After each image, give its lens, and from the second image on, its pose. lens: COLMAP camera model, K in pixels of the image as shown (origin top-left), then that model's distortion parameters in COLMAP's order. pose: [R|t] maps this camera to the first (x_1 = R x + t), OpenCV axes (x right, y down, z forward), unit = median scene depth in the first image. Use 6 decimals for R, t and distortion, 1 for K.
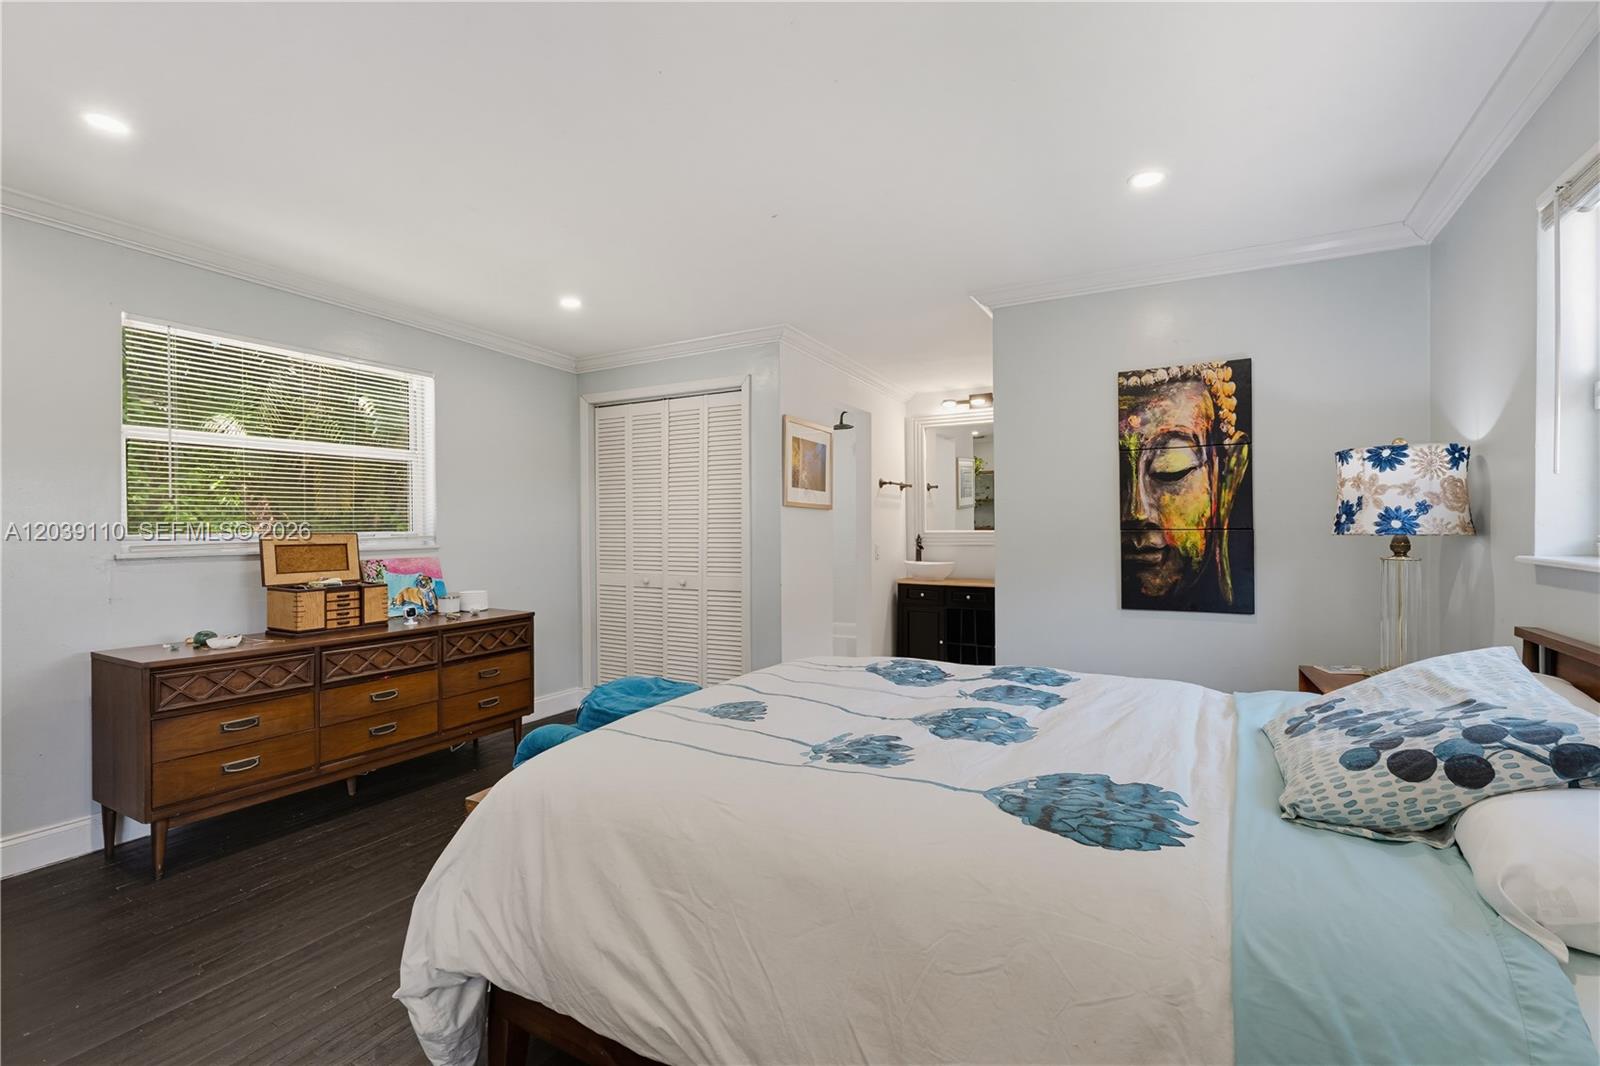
lens RADIAL K [[711.5, 0, 796.7], [0, 711.5, 522.2], [0, 0, 1]] dist [0.001898, 0.000425]
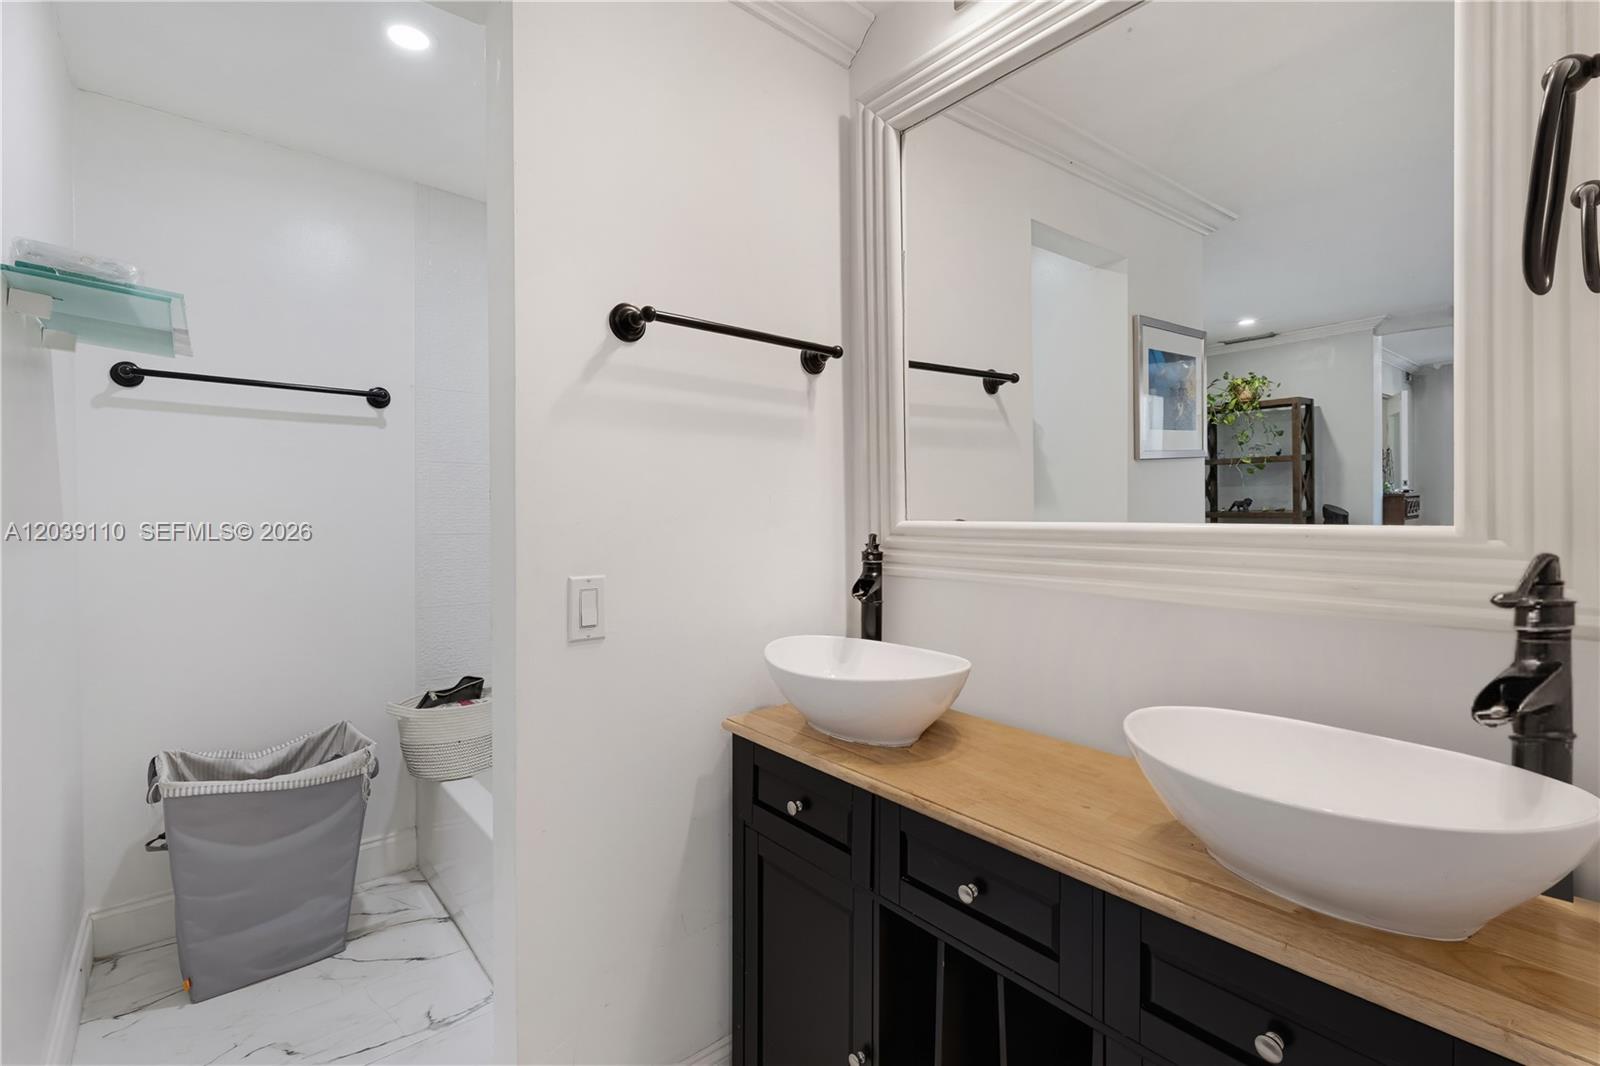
lens RADIAL K [[711.5, 0, 796.7], [0, 711.5, 522.2], [0, 0, 1]] dist [0.001898, 0.000425]
pose [[0.933885, 0.016635, -0.357186, 0.243140], [-0.010214, 0.999751, 0.019855, 0.007514], [0.357427, -0.014894, 0.933822, 0.756883]]
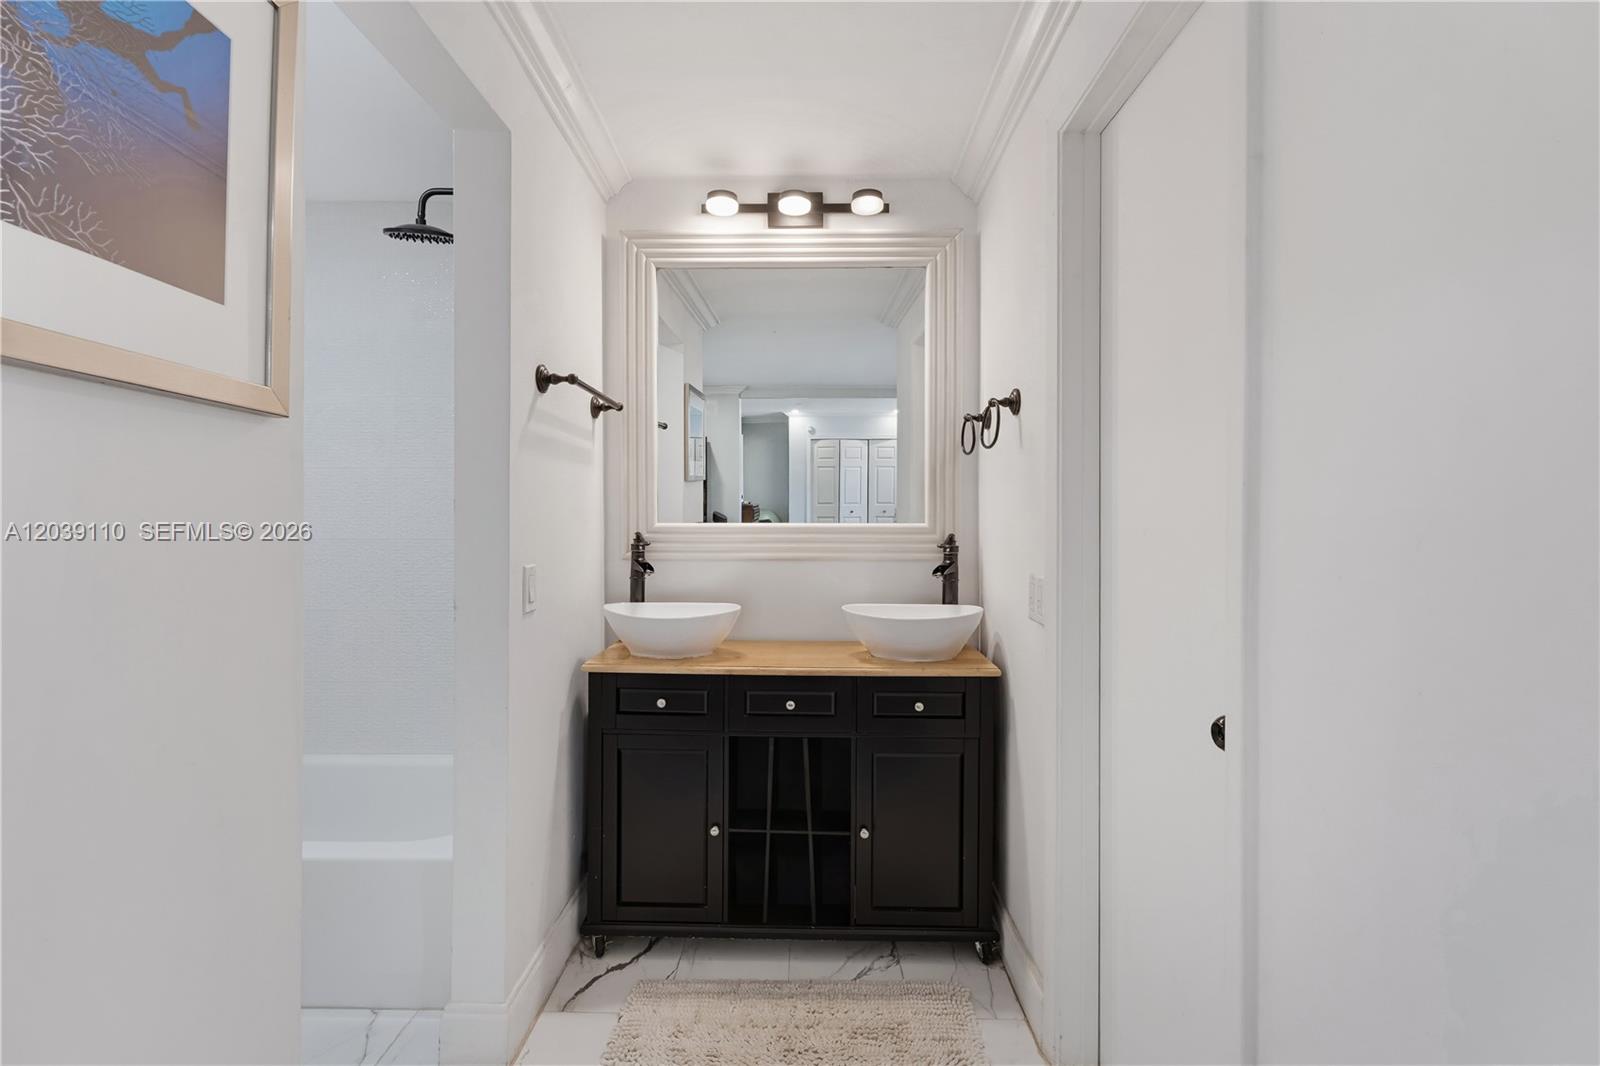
lens RADIAL K [[711.5, 0, 796.7], [0, 711.5, 522.2], [0, 0, 1]] dist [0.001898, 0.000425]
pose [[0.878115, 0.007945, 0.478384, 0.062042], [-0.012557, 0.999900, 0.006444, 0.007788], [-0.478285, -0.011666, 0.878127, 0.627231]]
